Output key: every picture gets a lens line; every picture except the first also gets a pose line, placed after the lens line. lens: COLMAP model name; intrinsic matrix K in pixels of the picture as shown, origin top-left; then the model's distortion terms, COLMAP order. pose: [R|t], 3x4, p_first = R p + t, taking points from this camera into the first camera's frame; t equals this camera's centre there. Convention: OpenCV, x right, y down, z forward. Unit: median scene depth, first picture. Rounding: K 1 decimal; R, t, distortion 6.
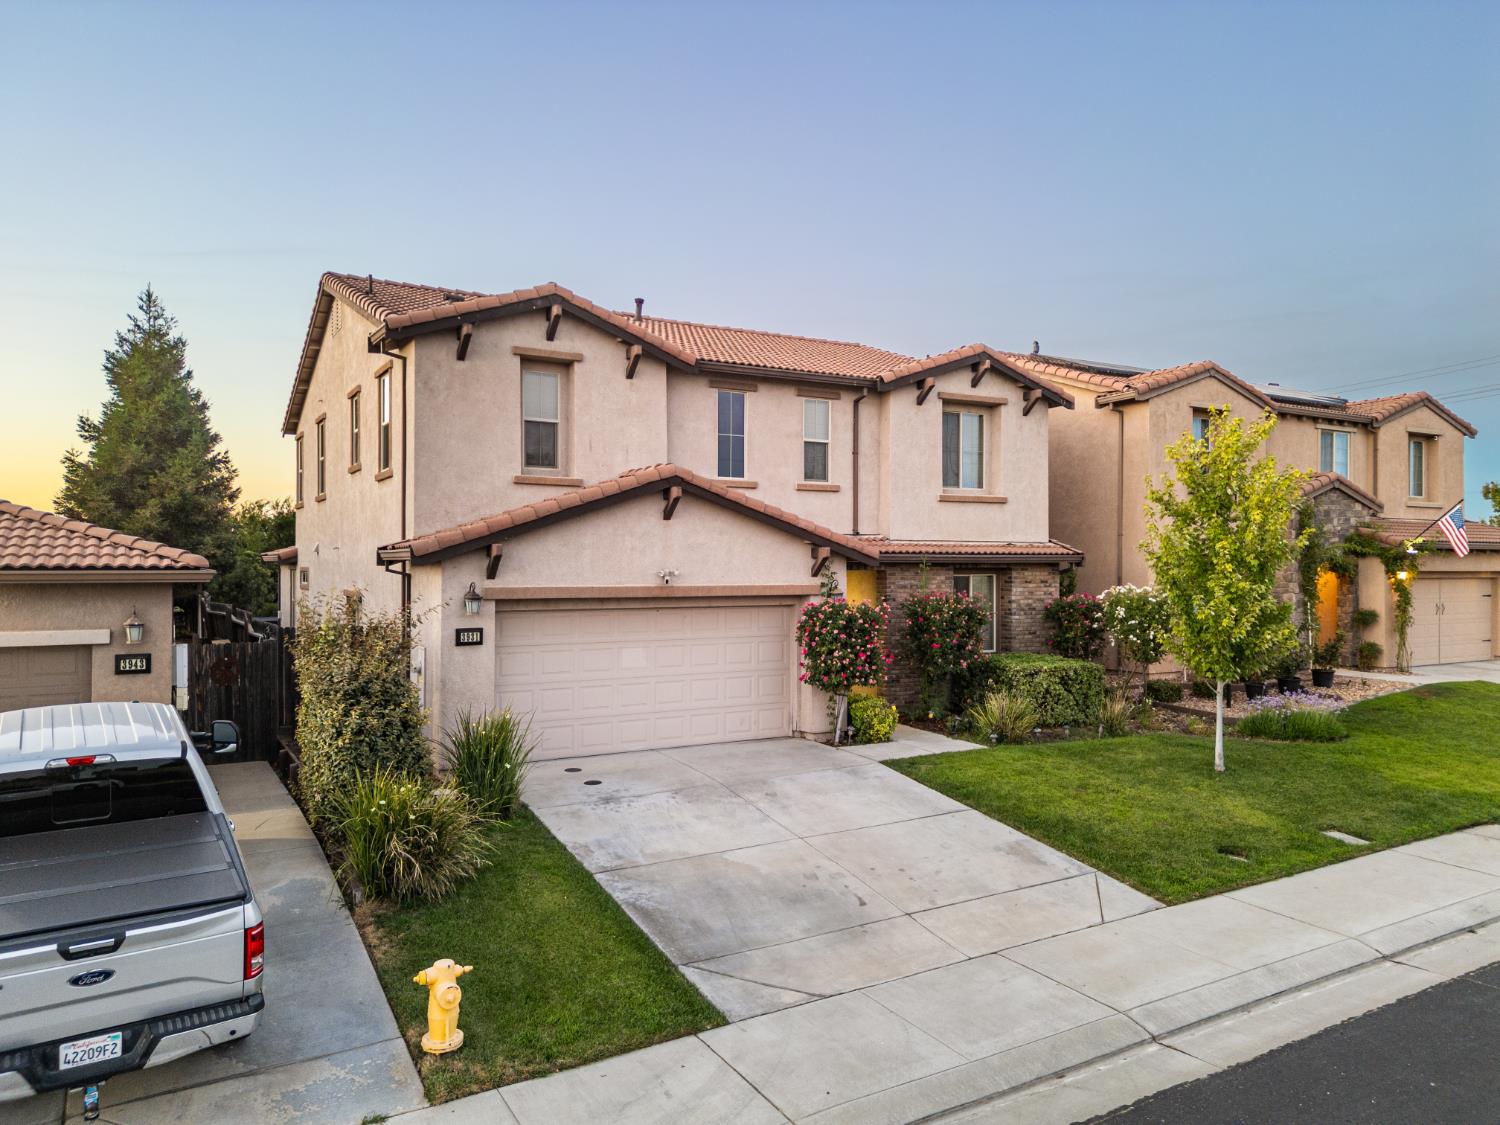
lens RADIAL K [[1050.1, 0, 750.7], [0, 1050.1, 556.6], [0, 0, 1]] dist [0.056370, -0.050711]
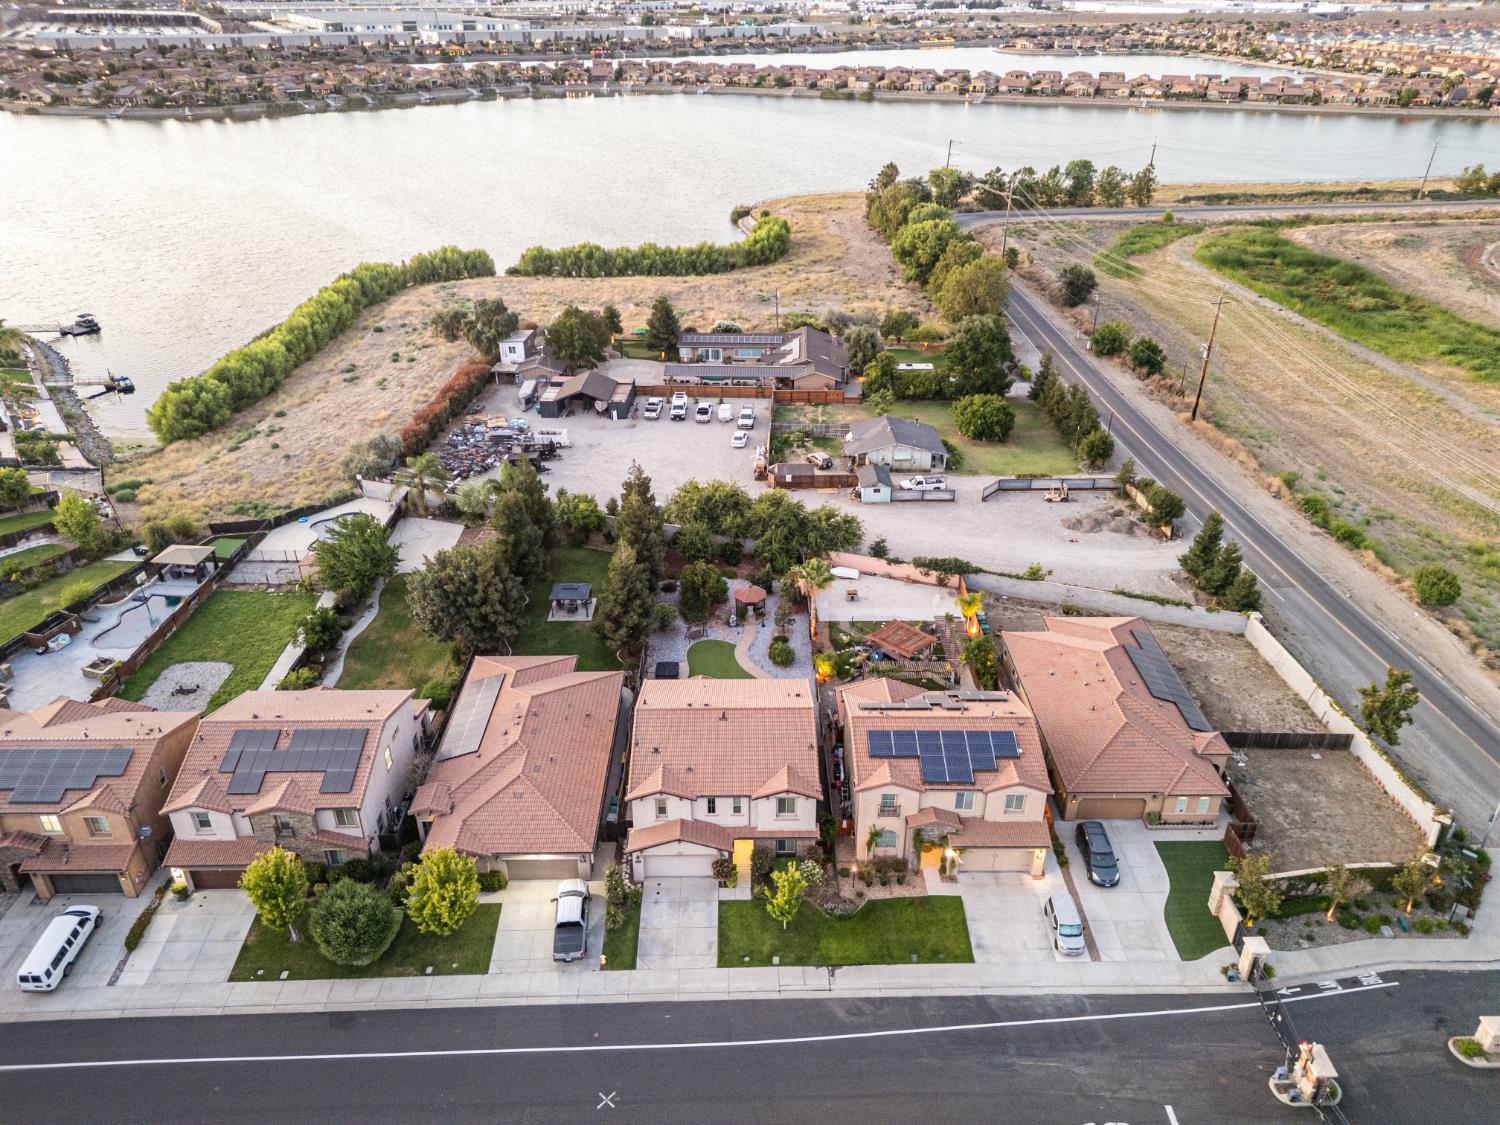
lens RADIAL K [[1050.1, 0, 754.6], [0, 1050.1, 547.6], [0, 0, 1]] dist [0.056370, -0.050711]
pose [[0.872115, 0.228333, -0.432757, 1.990984], [0.003462, 0.881539, 0.472098, -3.501245], [0.489288, -0.413223, 0.768013, -1.932299]]
